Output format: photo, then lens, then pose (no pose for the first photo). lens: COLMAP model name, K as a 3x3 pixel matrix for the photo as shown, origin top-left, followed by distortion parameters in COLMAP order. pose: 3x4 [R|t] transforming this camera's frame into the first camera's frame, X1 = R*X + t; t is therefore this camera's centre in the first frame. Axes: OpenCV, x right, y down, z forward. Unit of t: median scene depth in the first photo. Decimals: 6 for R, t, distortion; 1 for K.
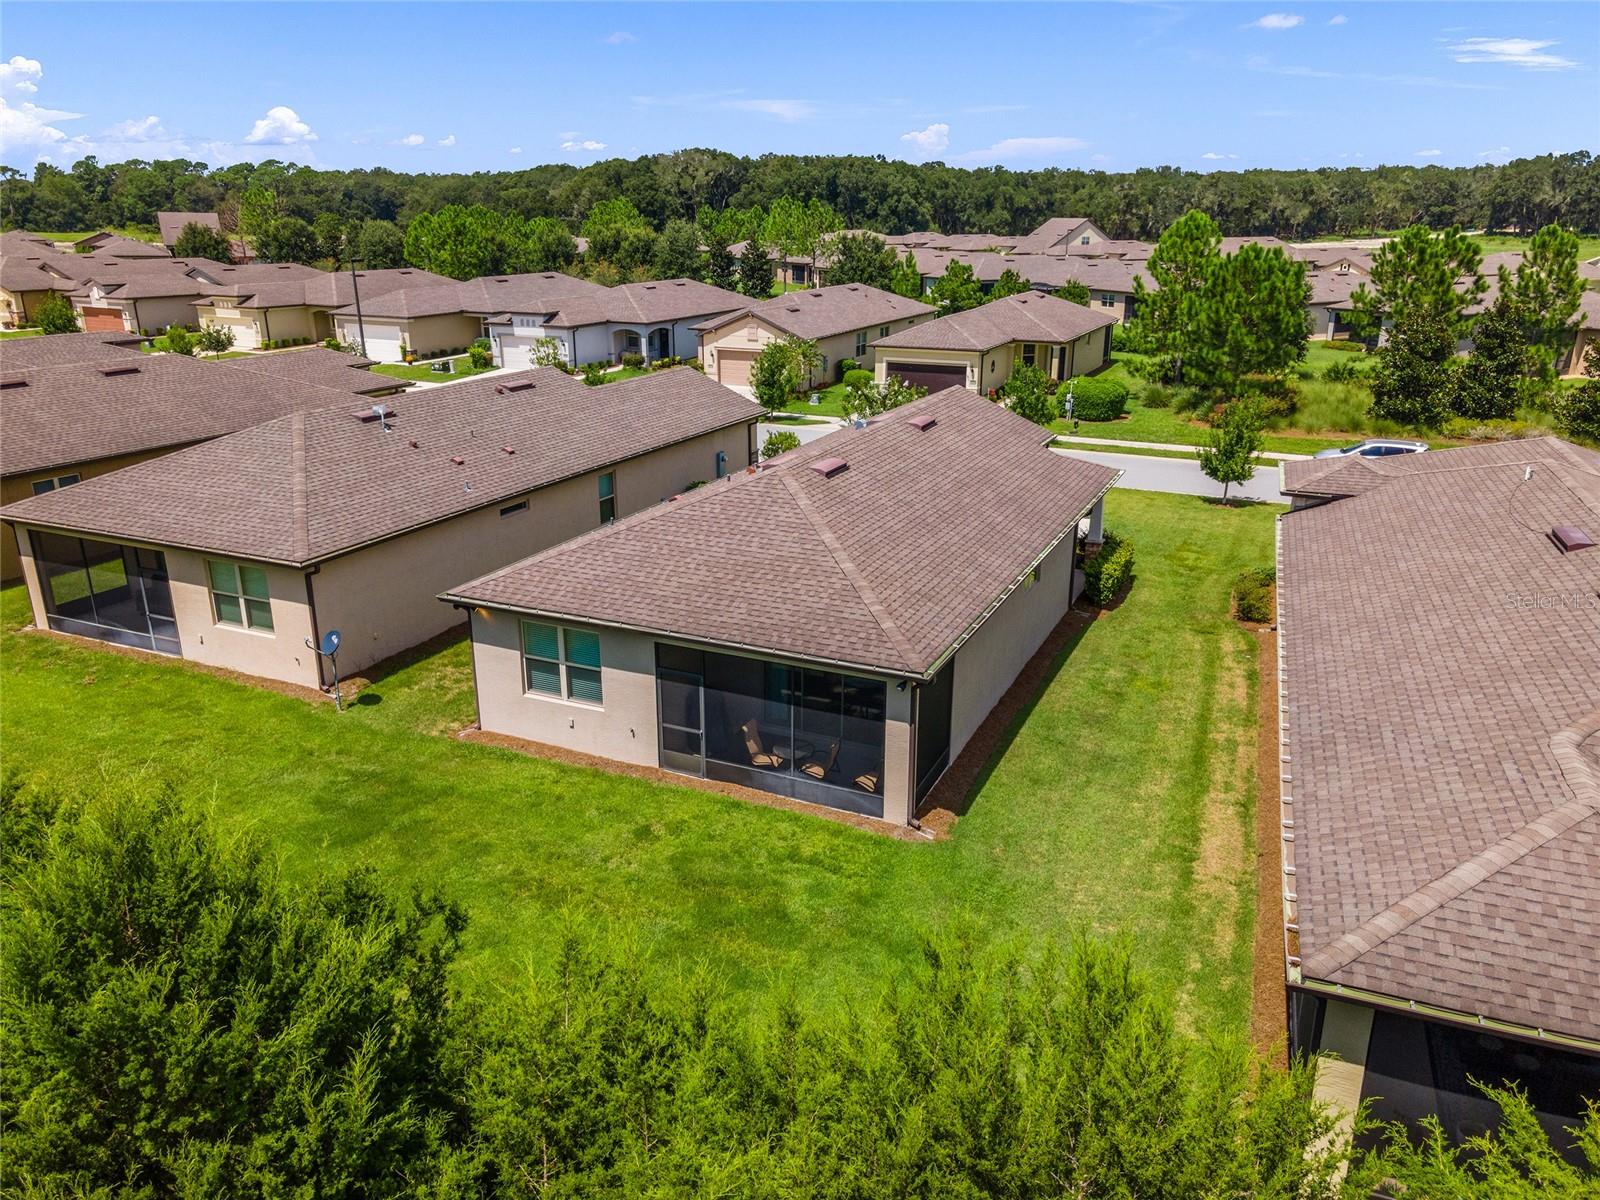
lens RADIAL K [[1165.6, 0, 796.9], [0, 1165.6, 602.3], [0, 0, 1]] dist [0.002653, 0.061177]
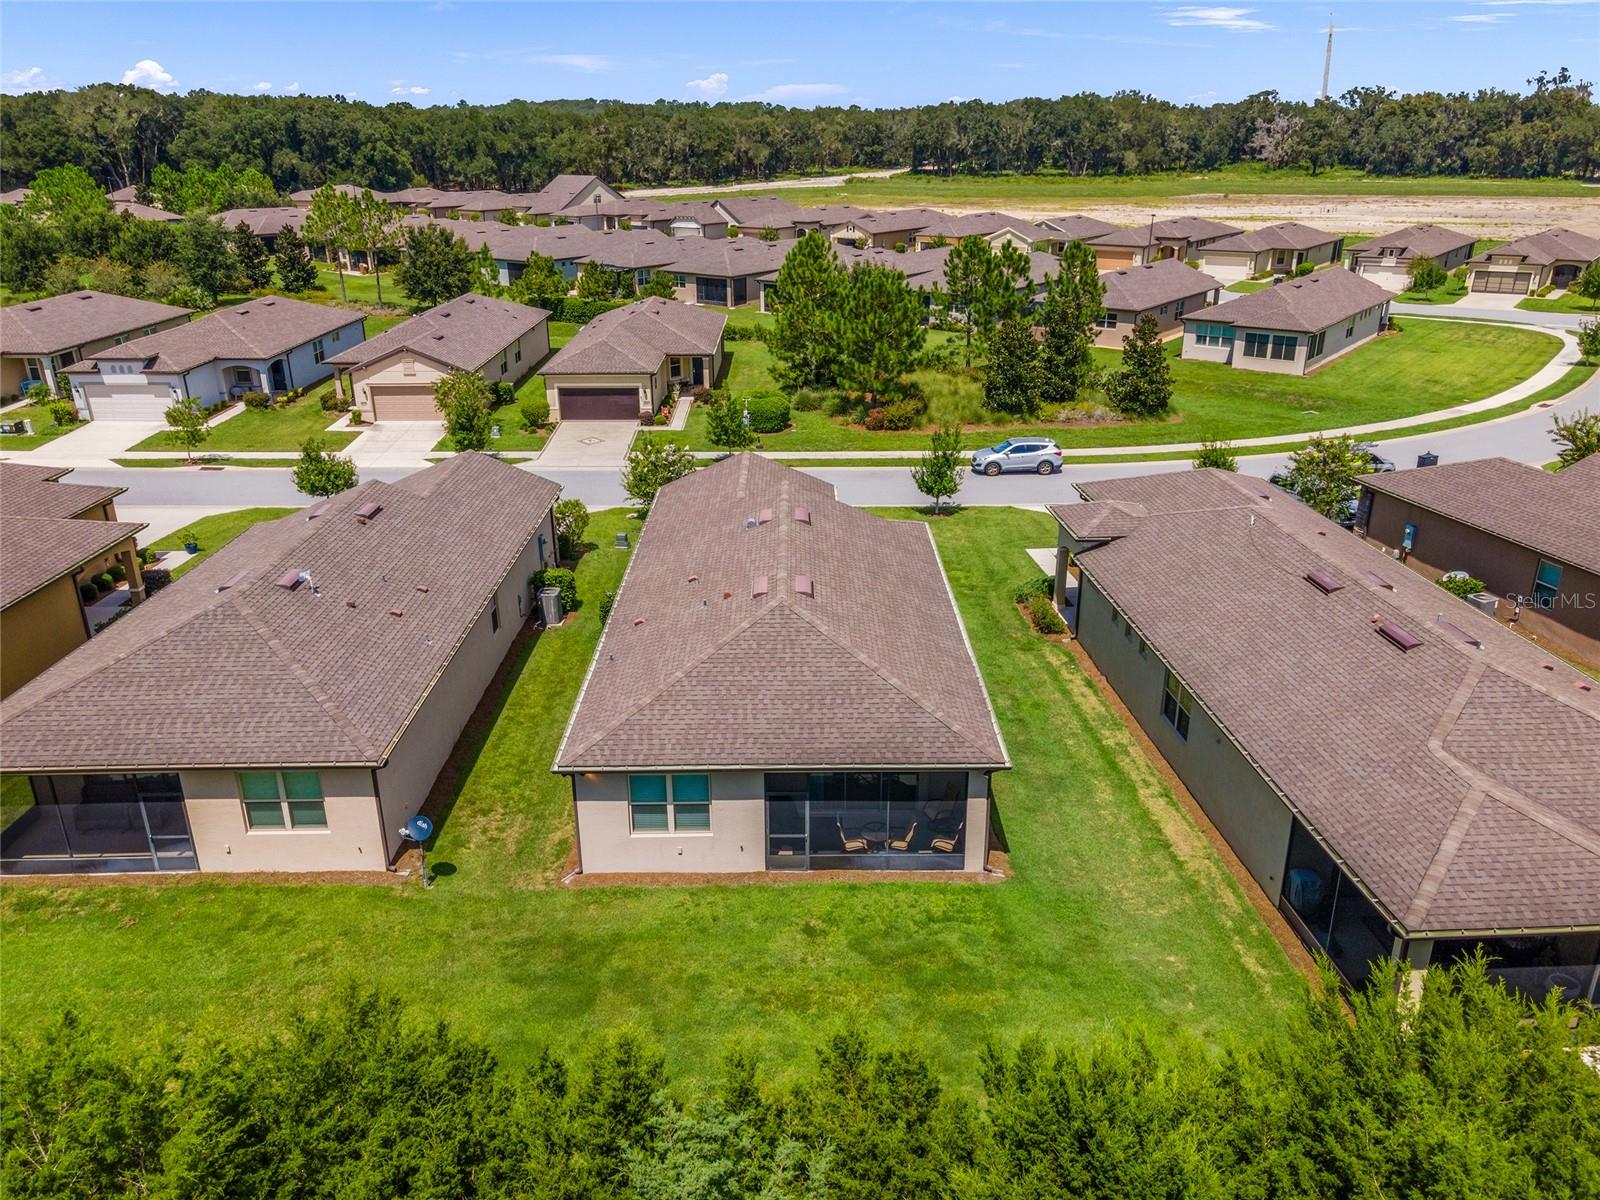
lens RADIAL K [[1182.7, 0, 800.0], [0, 1182.7, 600.0], [0, 0, 1]] dist [0.012172, 0.043227]
pose [[0.906921, -0.161191, 0.389244, -0.176286], [0.142652, 0.986829, 0.076285, -0.076044], [-0.396414, -0.013658, 0.917970, -0.047073]]
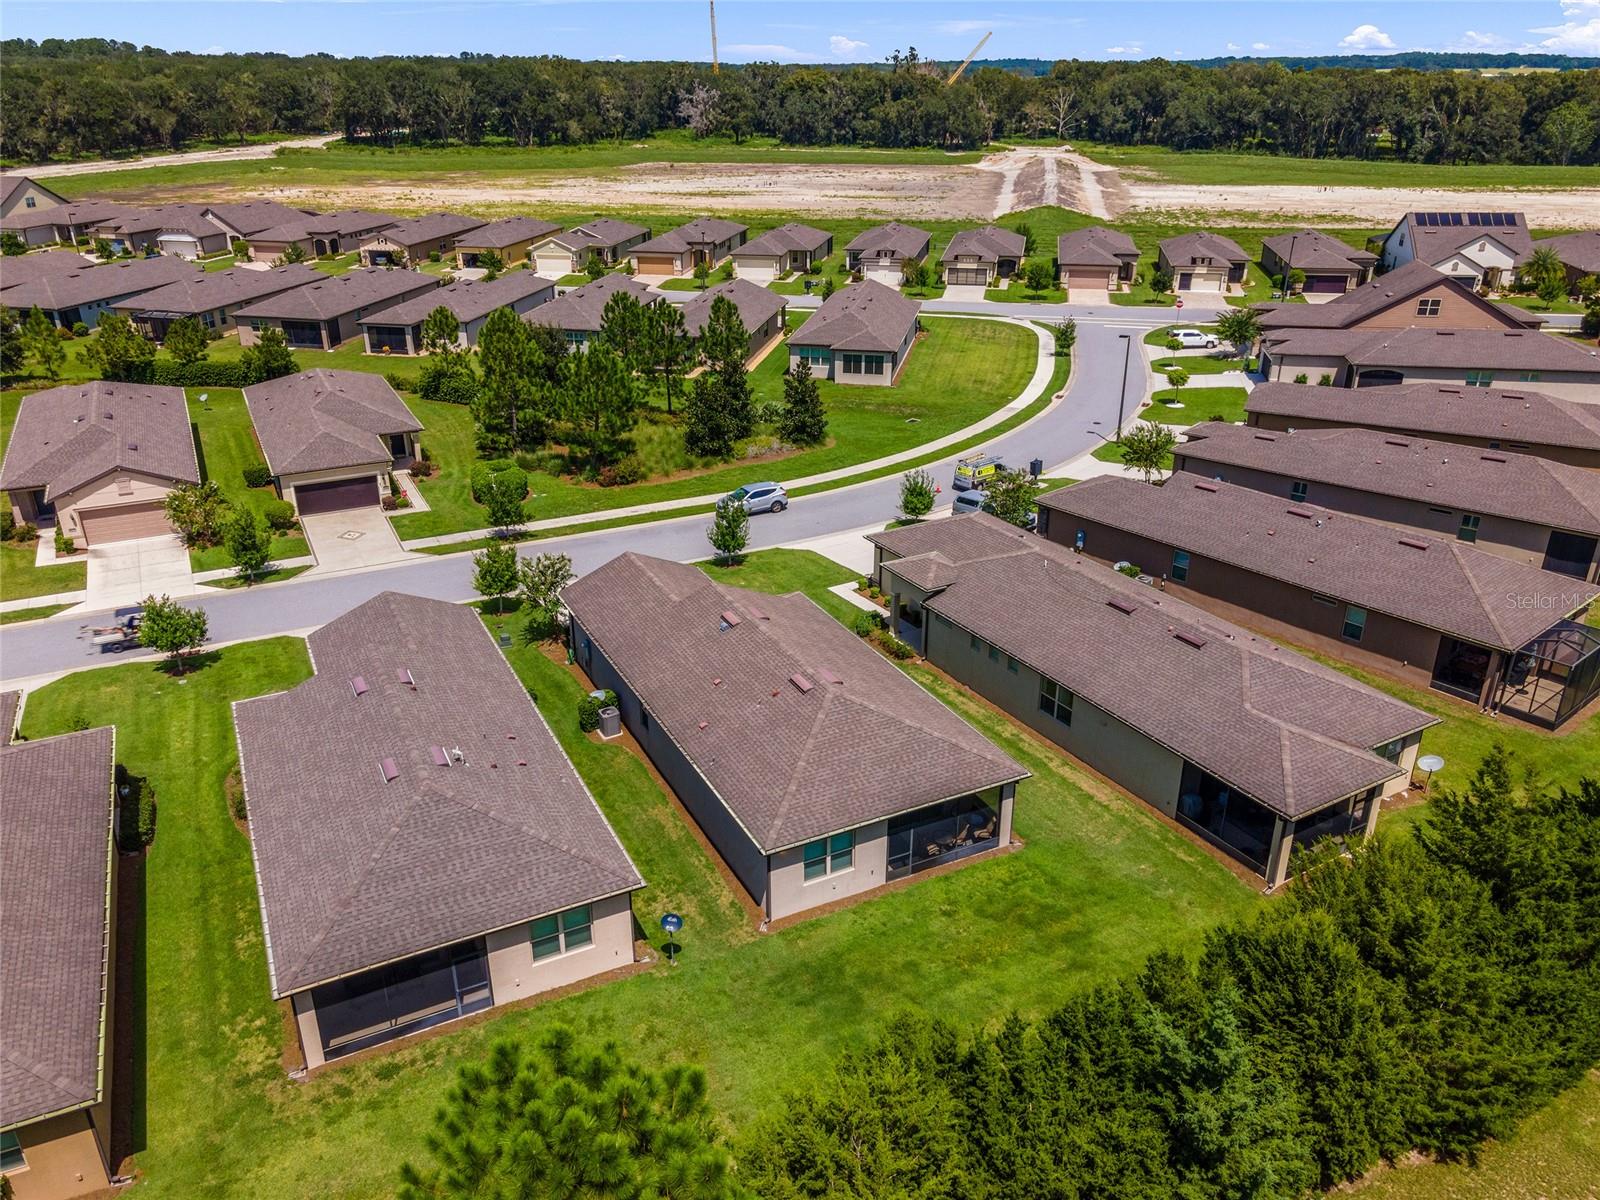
lens RADIAL K [[1170.8, 0, 800.0], [0, 1170.8, 600.0], [0, 0, 1]] dist [0.018451, 0.035008]
pose [[0.626394, -0.319386, 0.711072, -0.447192], [0.254349, 0.946025, 0.200857, -0.219646], [-0.736842, 0.055045, 0.673820, -0.039679]]
